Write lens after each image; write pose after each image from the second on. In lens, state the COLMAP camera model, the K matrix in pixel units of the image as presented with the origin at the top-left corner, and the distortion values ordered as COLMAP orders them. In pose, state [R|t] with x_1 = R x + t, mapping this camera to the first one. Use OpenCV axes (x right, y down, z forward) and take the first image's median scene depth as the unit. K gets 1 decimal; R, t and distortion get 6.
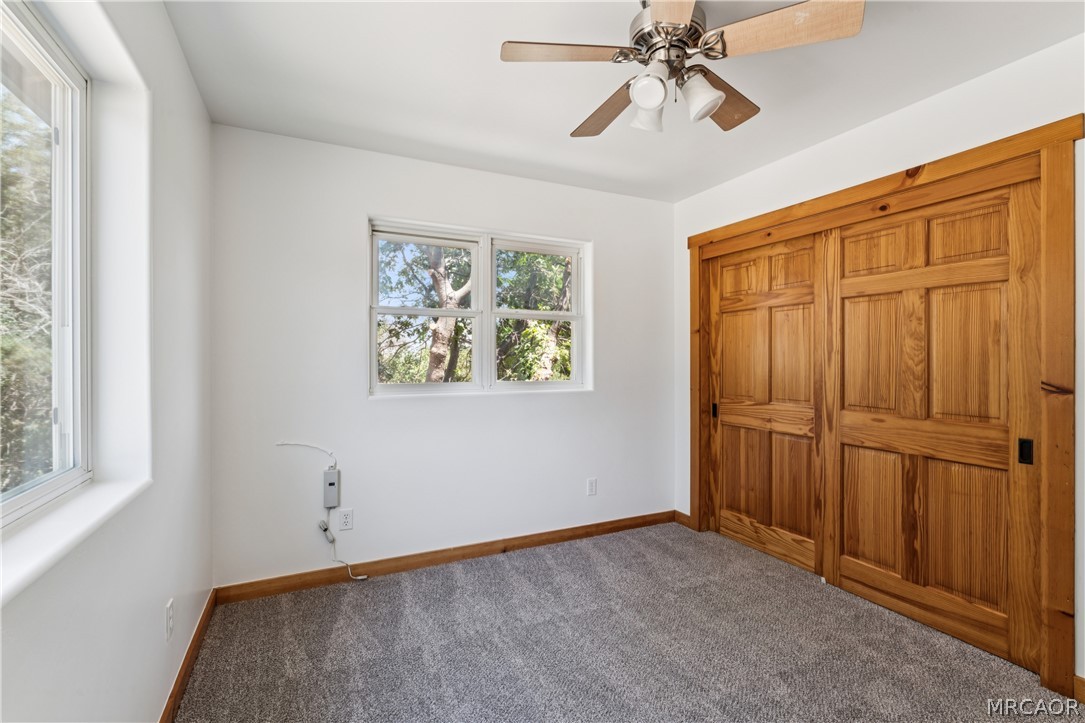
lens RADIAL K [[490.2, 0, 537.0], [0, 490.2, 362.2], [0, 0, 1]] dist [-0.001875, 0.000251]
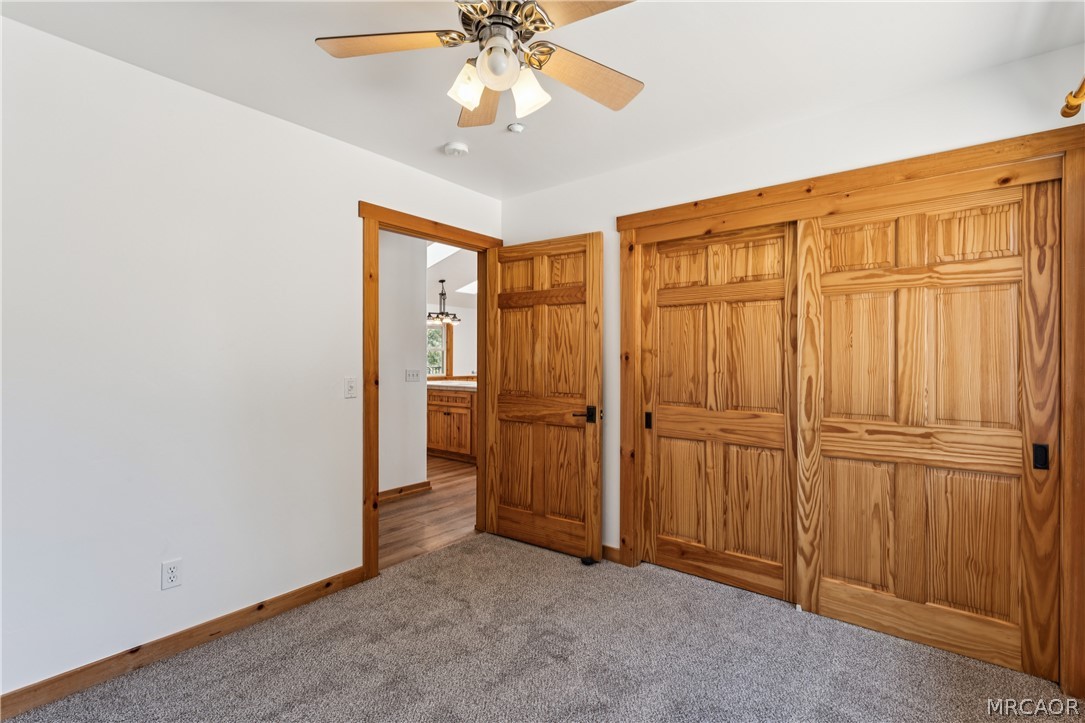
lens RADIAL K [[481.9, 0, 597.9], [0, 481.9, 361.3], [0, 0, 1]] dist [0.000019, 0.000007]
pose [[0.860124, -0.002058, 0.510082, -0.182669], [0.003622, 0.999991, -0.002073, -0.007511], [-0.510073, 0.003631, 0.860123, 0.428161]]
